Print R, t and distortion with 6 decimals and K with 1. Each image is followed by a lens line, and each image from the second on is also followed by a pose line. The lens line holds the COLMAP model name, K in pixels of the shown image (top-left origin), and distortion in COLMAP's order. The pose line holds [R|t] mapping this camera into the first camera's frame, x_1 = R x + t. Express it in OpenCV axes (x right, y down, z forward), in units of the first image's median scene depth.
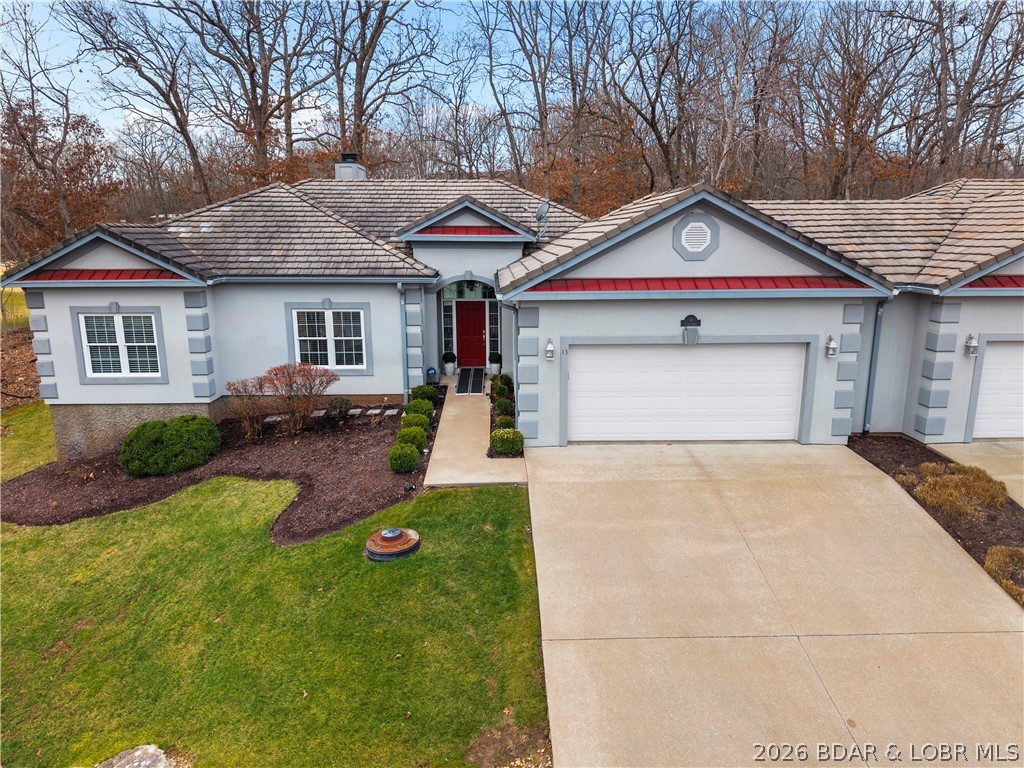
lens RADIAL K [[690.9, 0, 512.0], [0, 690.9, 384.0], [0, 0, 1]] dist [0.007792, 0.000000]
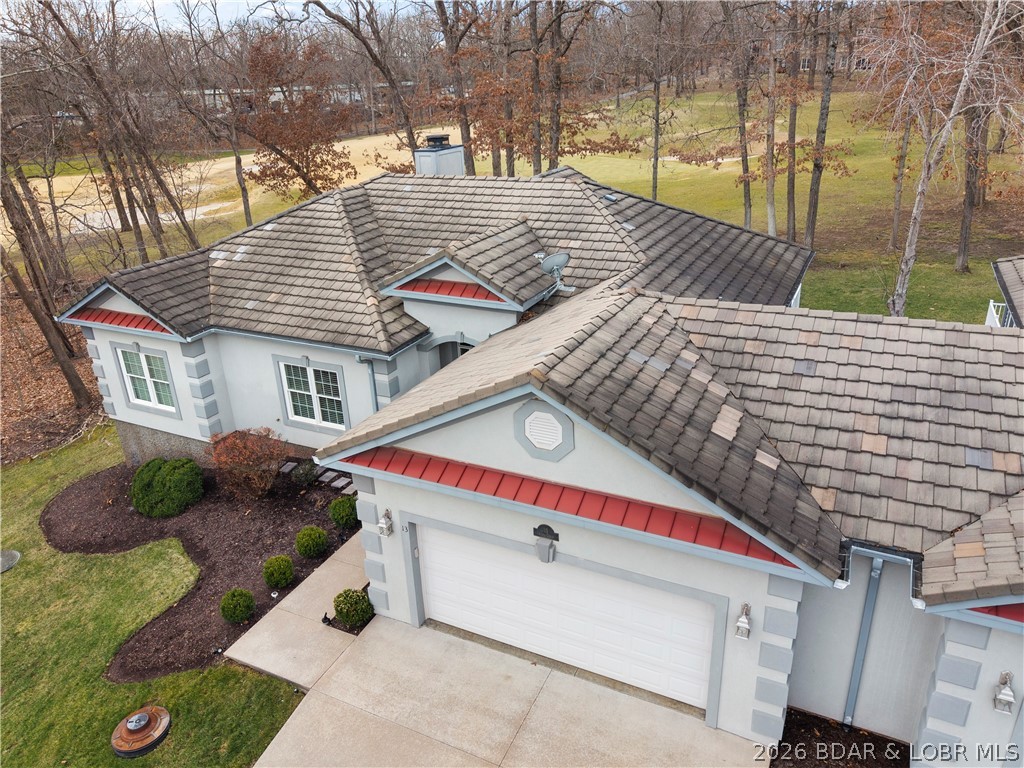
lens RADIAL K [[724.3, 0, 512.0], [0, 724.3, 384.0], [0, 0, 1]] dist [0.017193, -0.000700]
pose [[0.882118, 0.154878, -0.444838, 0.440790], [-0.065409, 0.975524, 0.209940, -0.325316], [0.466466, -0.156095, 0.870657, 0.282737]]
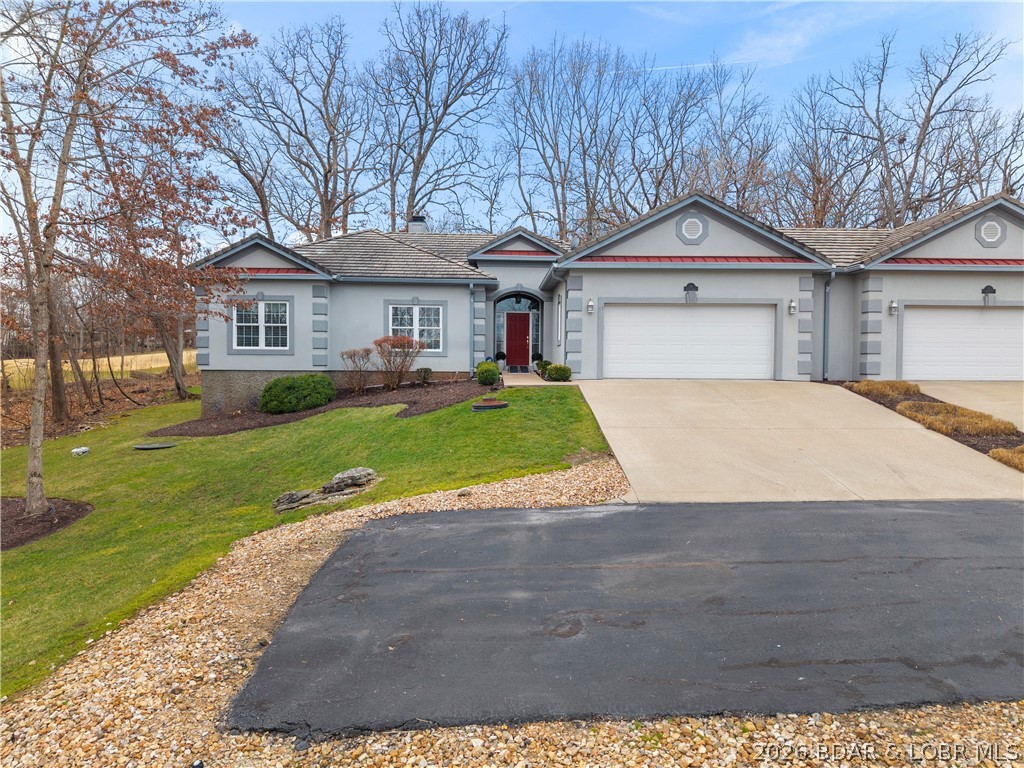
lens RADIAL K [[691.1, 0, 512.0], [0, 691.1, 384.0], [0, 0, 1]] dist [0.015255, -0.003737]
pose [[0.999949, 0.009790, -0.002667, -0.080925], [-0.010118, 0.981858, -0.189349, 0.303222], [0.000765, 0.189366, 0.981906, -0.281699]]
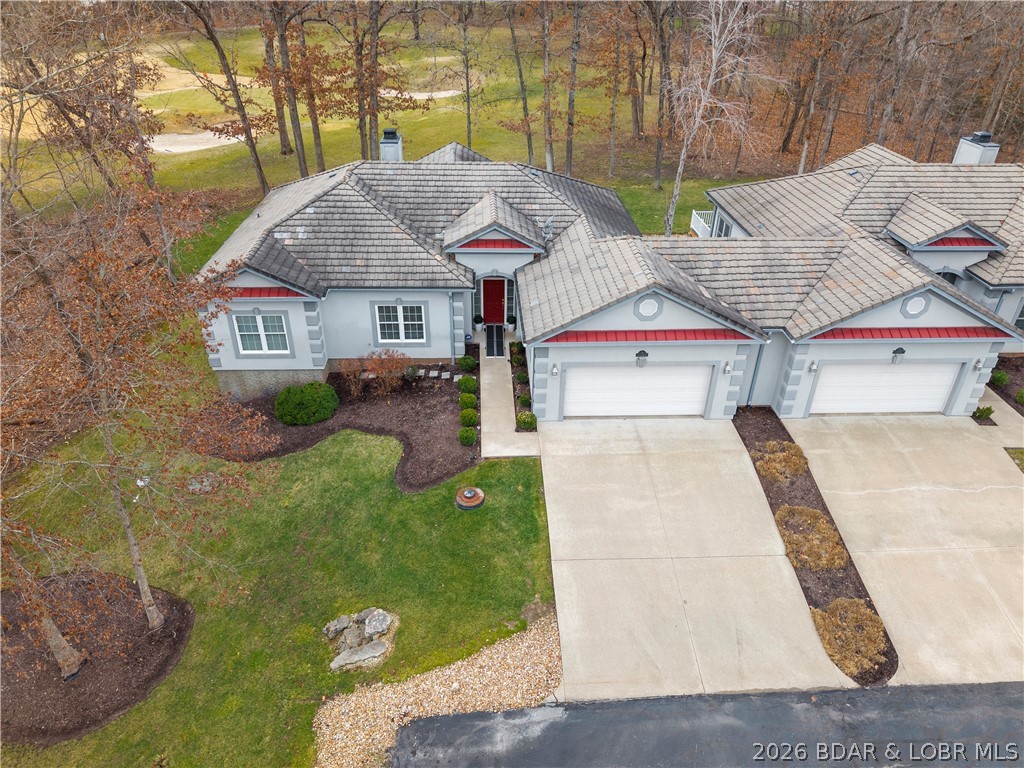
lens RADIAL K [[685.5, 0, 512.0], [0, 685.5, 384.0], [0, 0, 1]] dist [0.059736, -0.072546]
pose [[0.999590, 0.003990, 0.028360, -0.074796], [-0.012970, 0.945953, 0.324045, -0.441226], [-0.025535, -0.324280, 0.945616, -0.438257]]
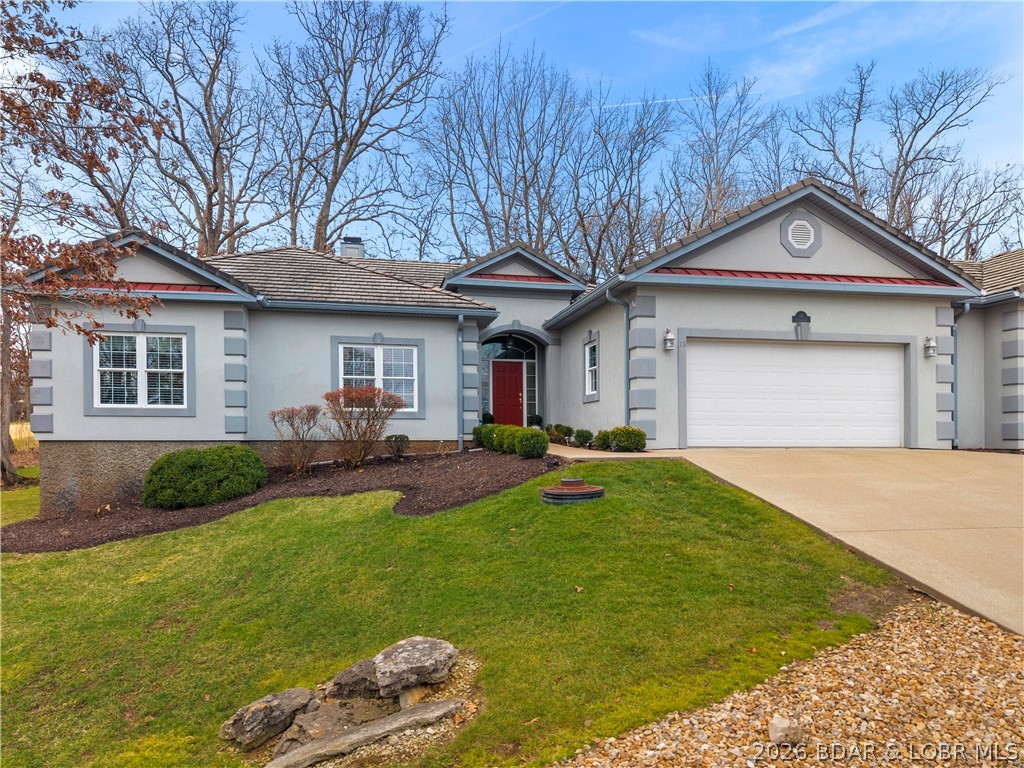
lens RADIAL K [[702.6, 0, 509.8], [0, 702.6, 453.7], [0, 0, 1]] dist [0.003328, 0.003095]
pose [[0.986017, -0.000273, 0.166642, -0.262393], [0.033081, 0.980417, -0.194136, 0.230346], [-0.163326, 0.196934, 0.966717, 0.106529]]
